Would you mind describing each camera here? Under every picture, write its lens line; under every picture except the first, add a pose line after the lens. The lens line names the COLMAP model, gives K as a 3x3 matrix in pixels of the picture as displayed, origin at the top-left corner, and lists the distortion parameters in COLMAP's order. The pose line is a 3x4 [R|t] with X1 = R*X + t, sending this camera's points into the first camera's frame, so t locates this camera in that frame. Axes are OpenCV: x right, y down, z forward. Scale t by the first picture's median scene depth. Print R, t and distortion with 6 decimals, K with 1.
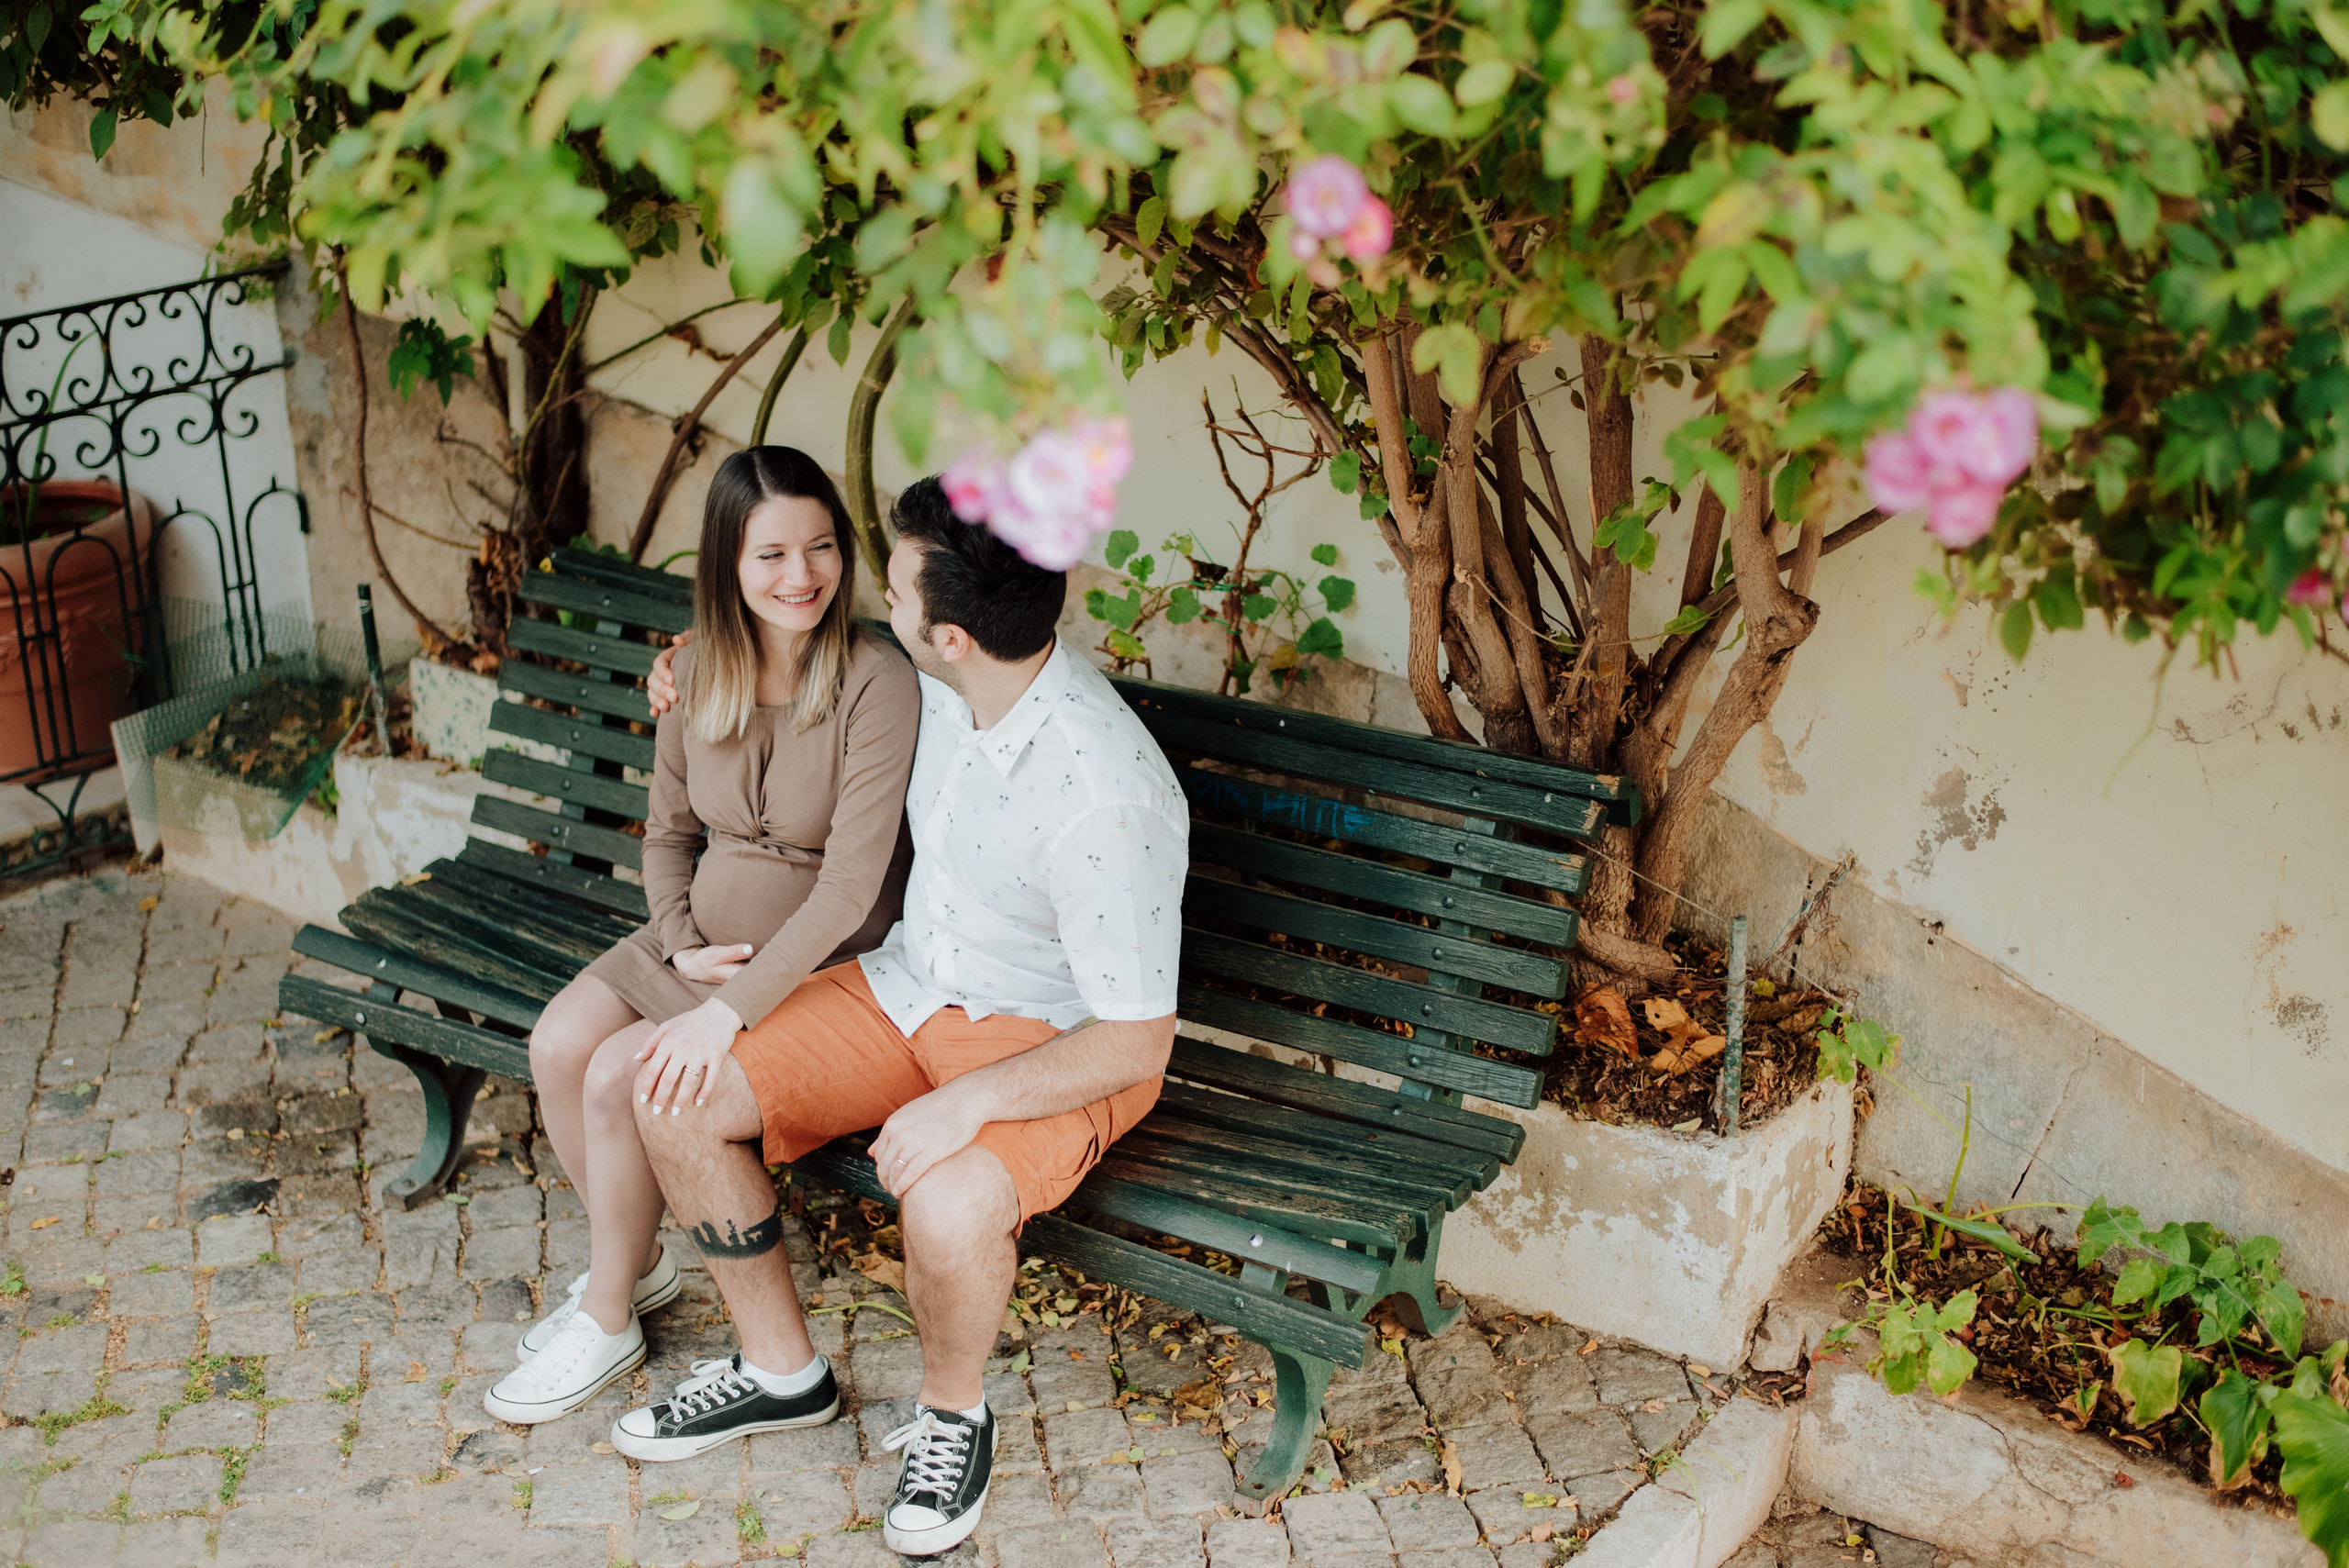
lens RADIAL K [[4311.9, 0, 1171.8], [0, 4311.9, 886.2], [0, 0, 1]] dist [-0.087673, -0.098797]
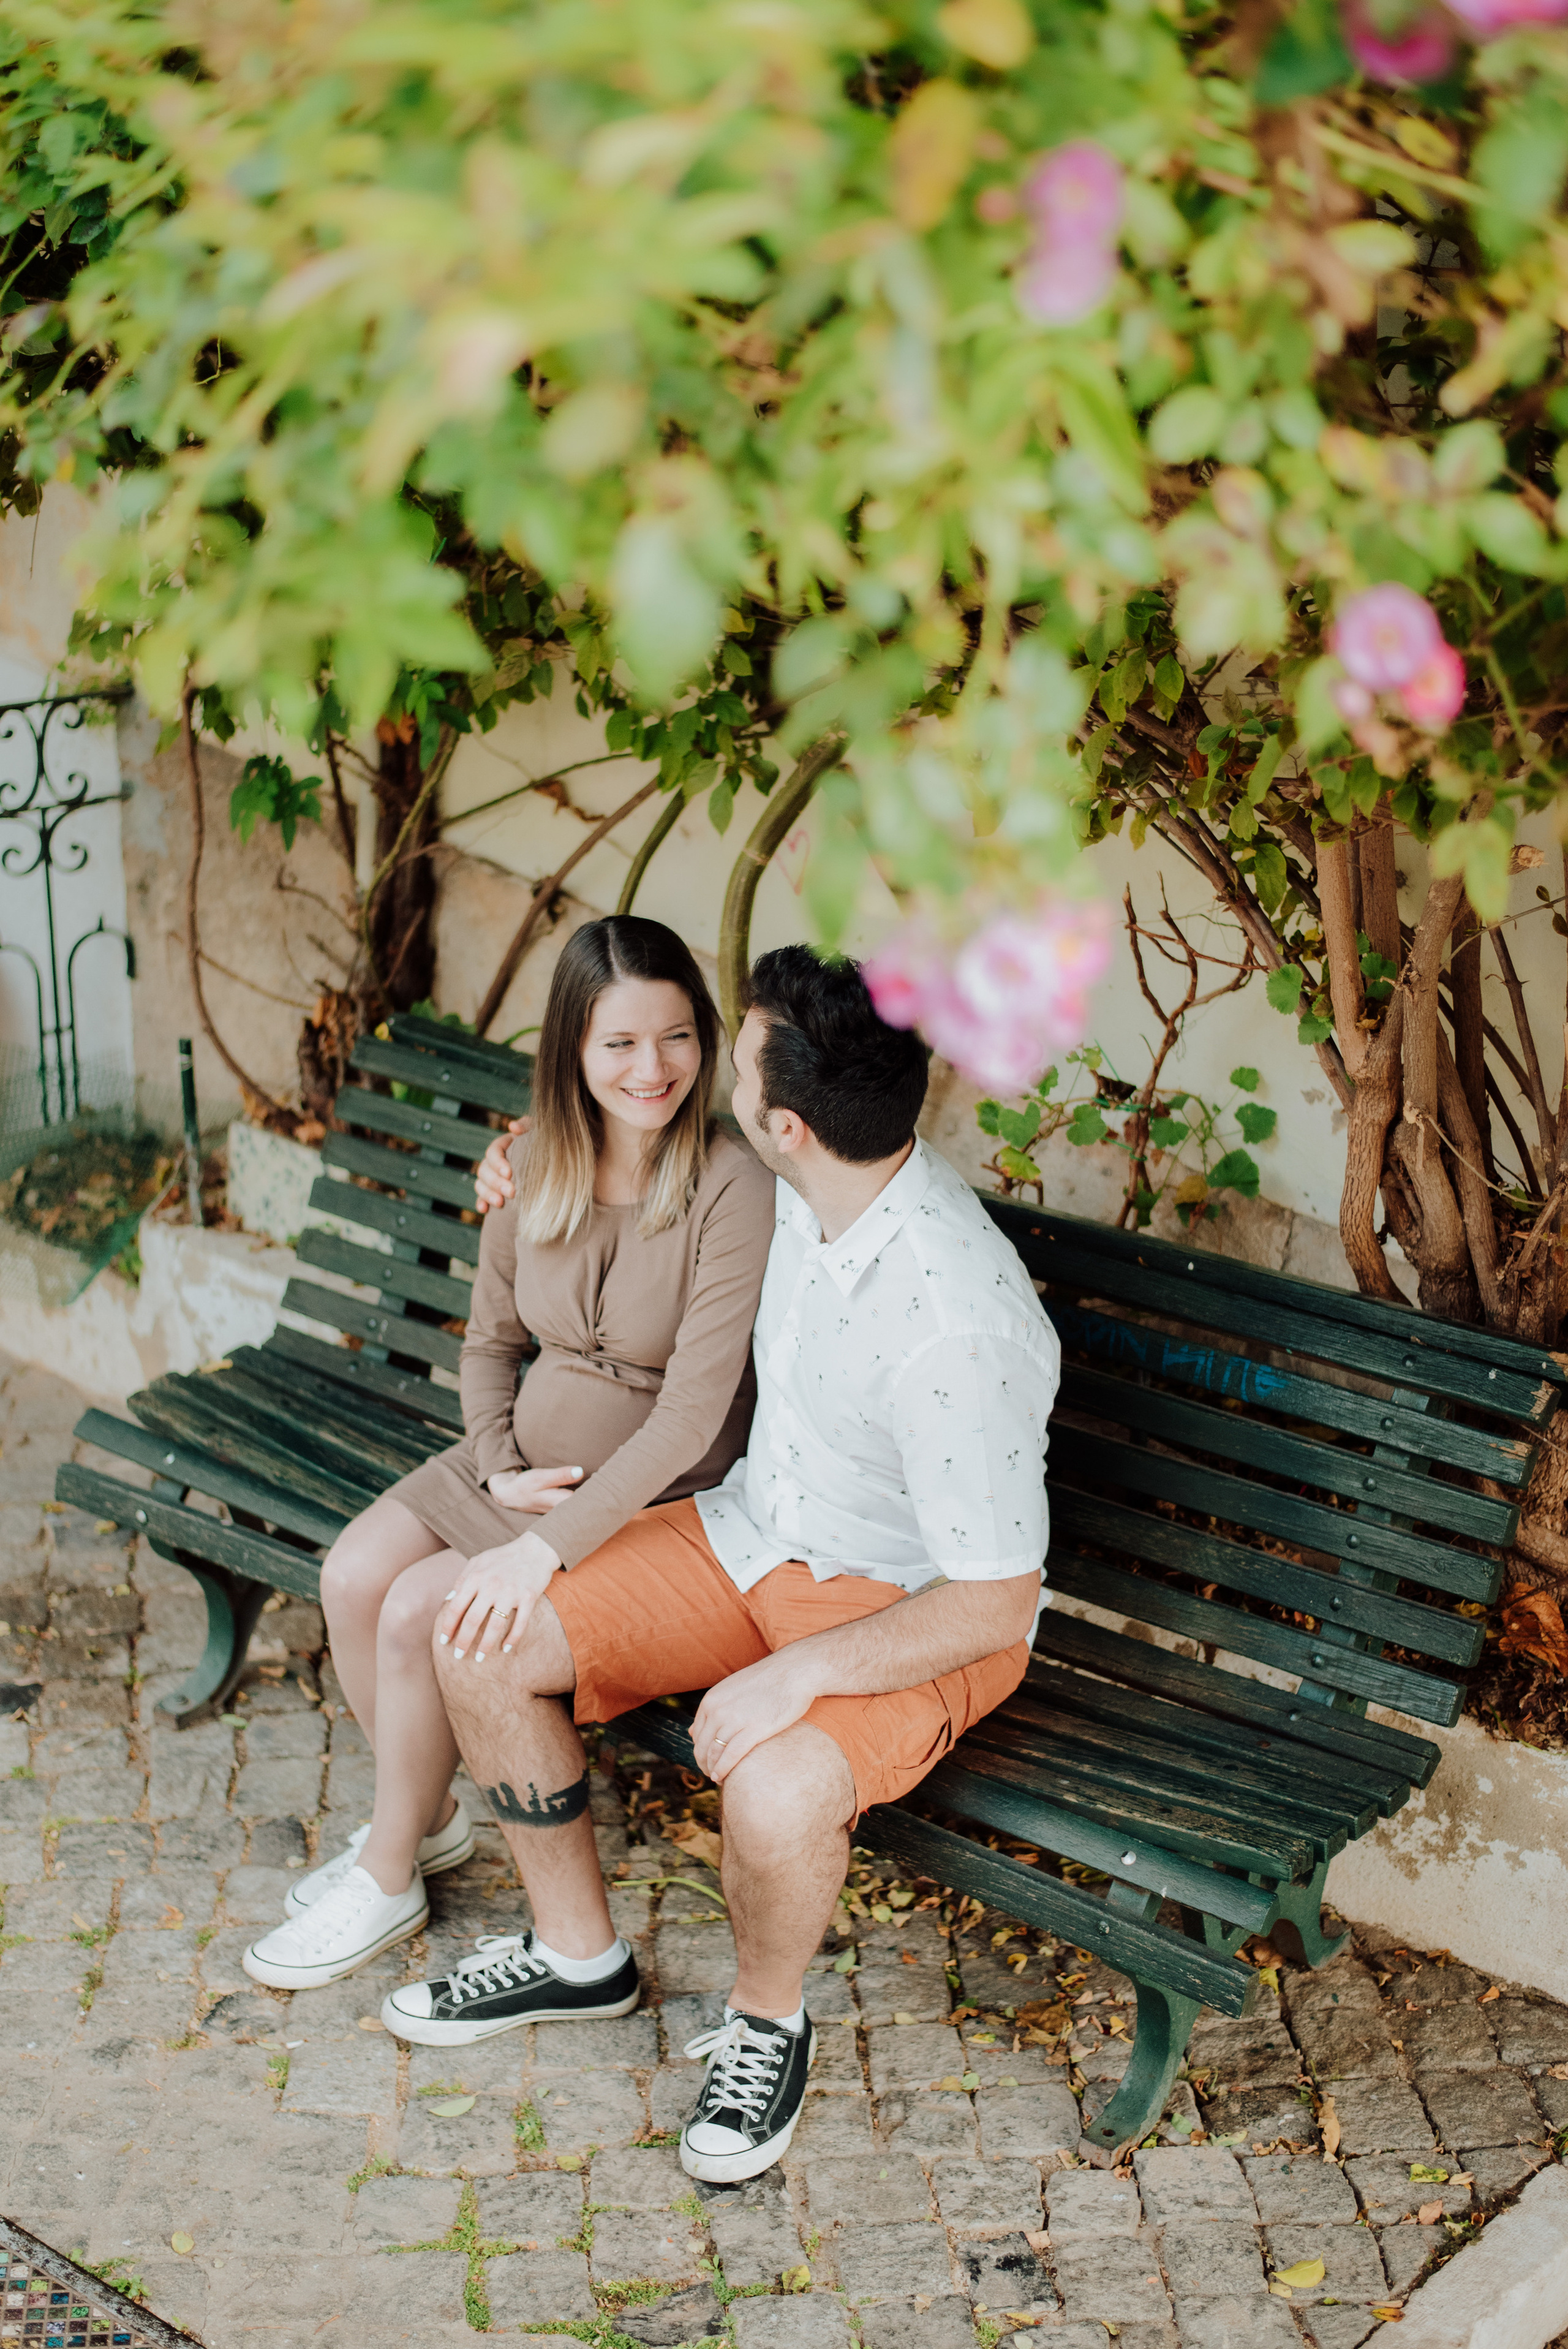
lens RADIAL K [[3432.7, 0, 784.0], [0, 3432.7, 1174.5], [0, 0, 1]] dist [-0.069602, 0.005180]
pose [[0.996902, 0.067746, -0.039958, -0.030691], [-0.069114, 0.997032, -0.033905, -0.026719], [0.037542, 0.036562, 0.998626, 0.289498]]
